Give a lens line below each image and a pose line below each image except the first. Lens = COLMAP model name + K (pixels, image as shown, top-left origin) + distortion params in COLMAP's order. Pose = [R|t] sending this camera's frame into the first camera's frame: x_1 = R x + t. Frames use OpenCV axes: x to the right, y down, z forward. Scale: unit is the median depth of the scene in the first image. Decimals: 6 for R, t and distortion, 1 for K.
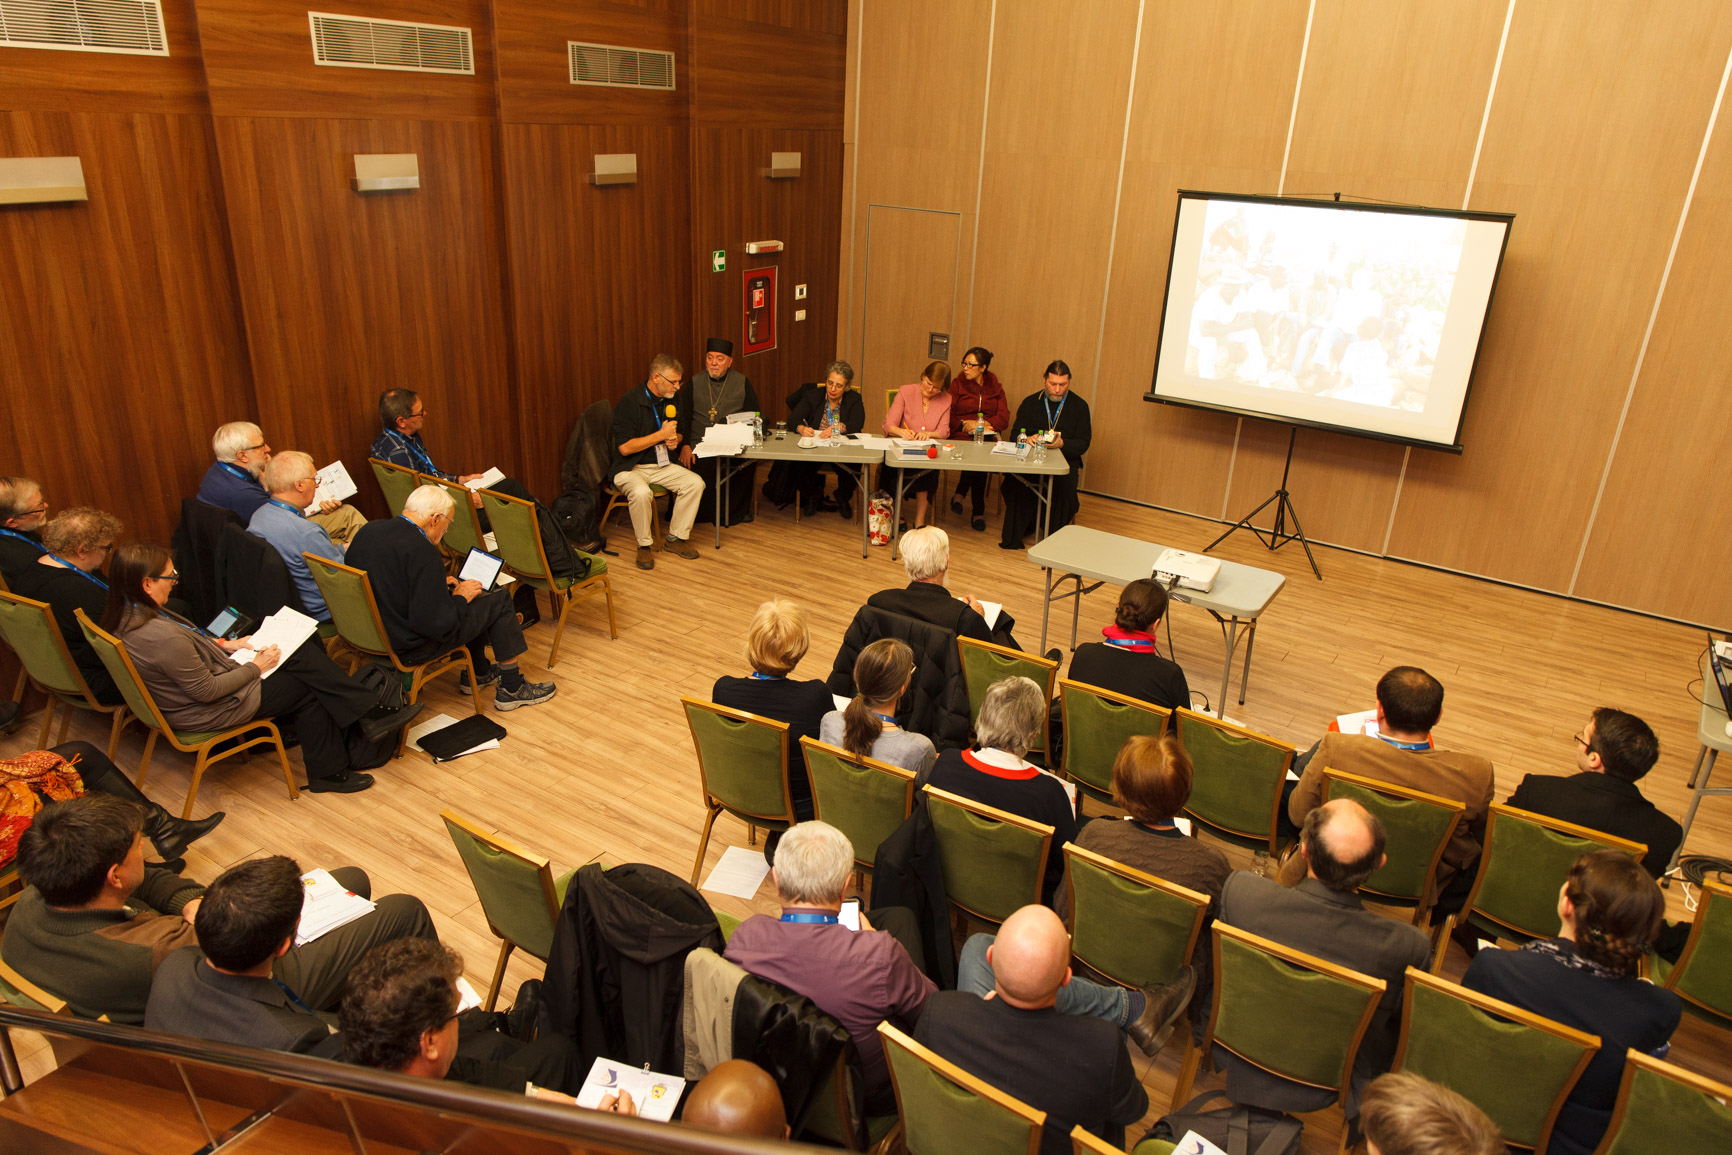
lens RADIAL K [[1172.1, 0, 867.8], [0, 1172.1, 576.6], [0, 0, 1]] dist [0.000065, -0.003939]
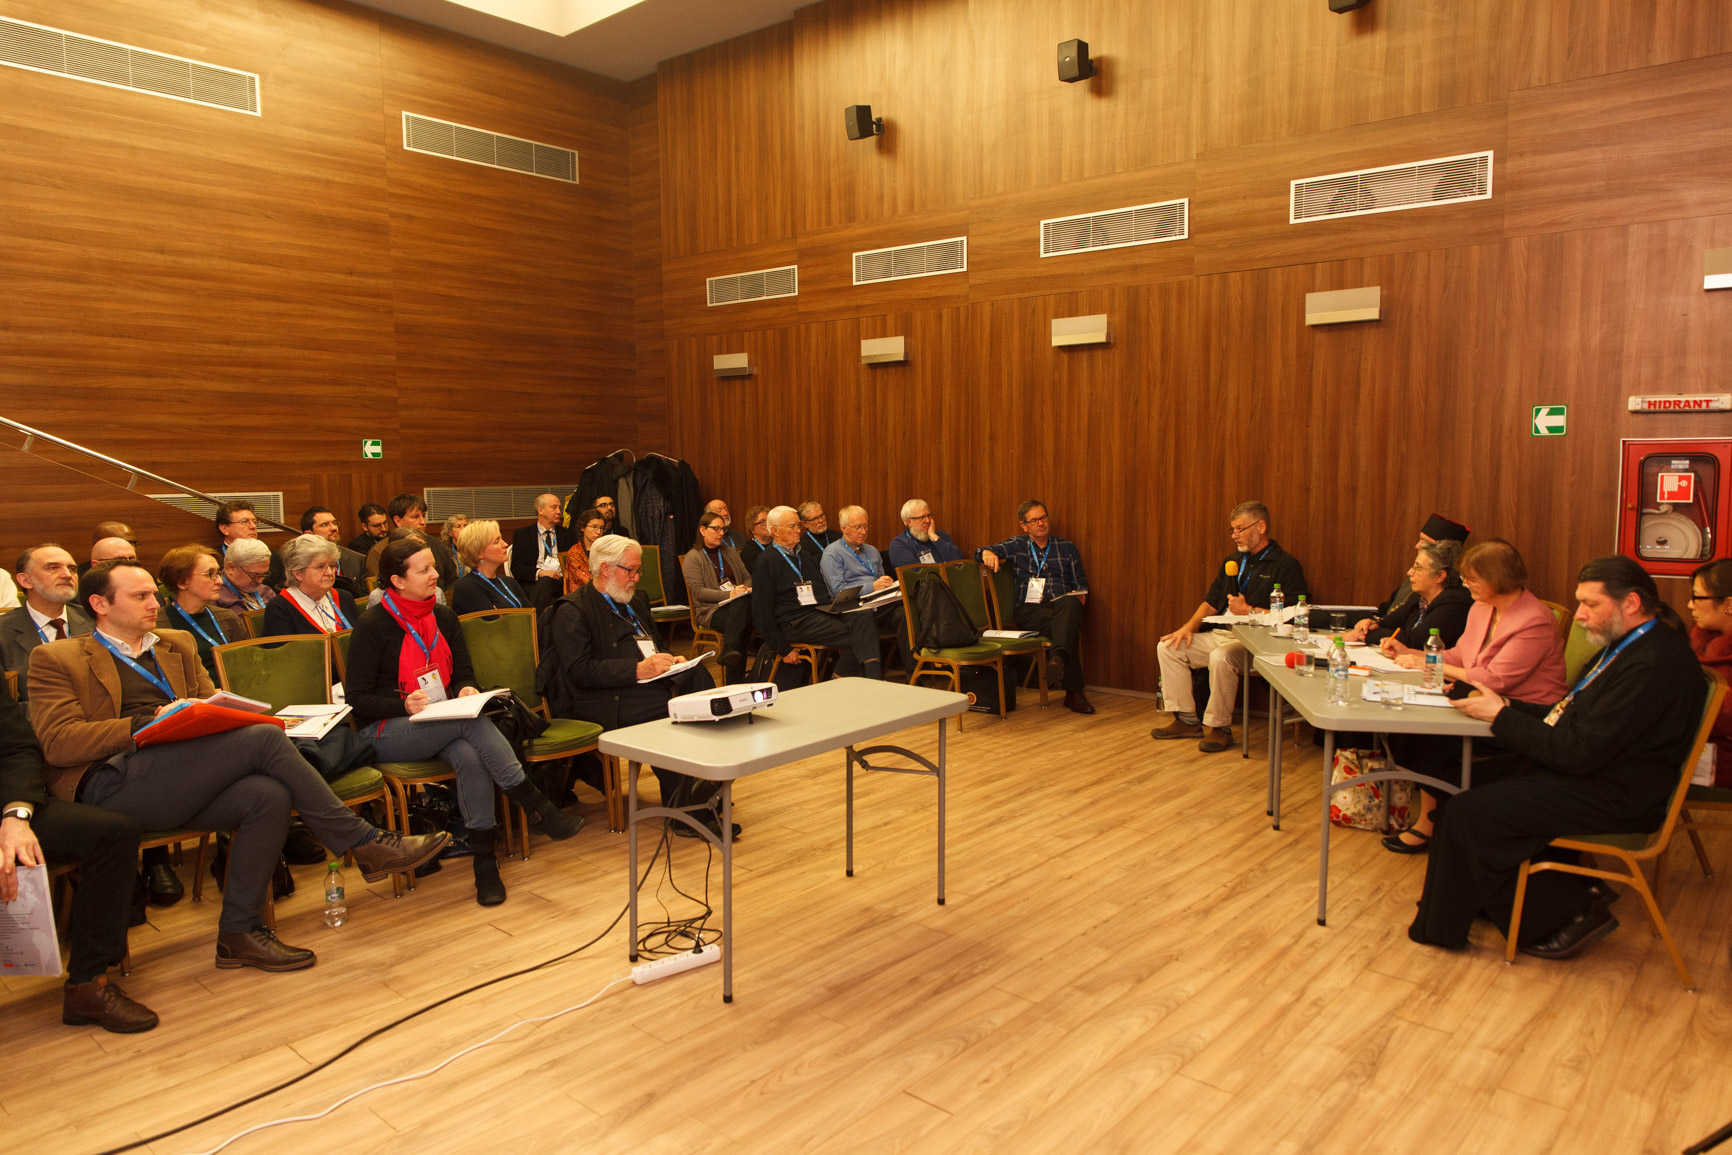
lens RADIAL K [[1172.1, 0, 865.8], [0, 1172.1, 579.1], [0, 0, 1]] dist [0.000065, -0.003939]
pose [[-0.156013, 0.052542, -0.986357, 0.813484], [-0.366052, 0.924406, 0.107141, -0.151792], [0.917424, 0.377773, -0.124986, 1.017204]]
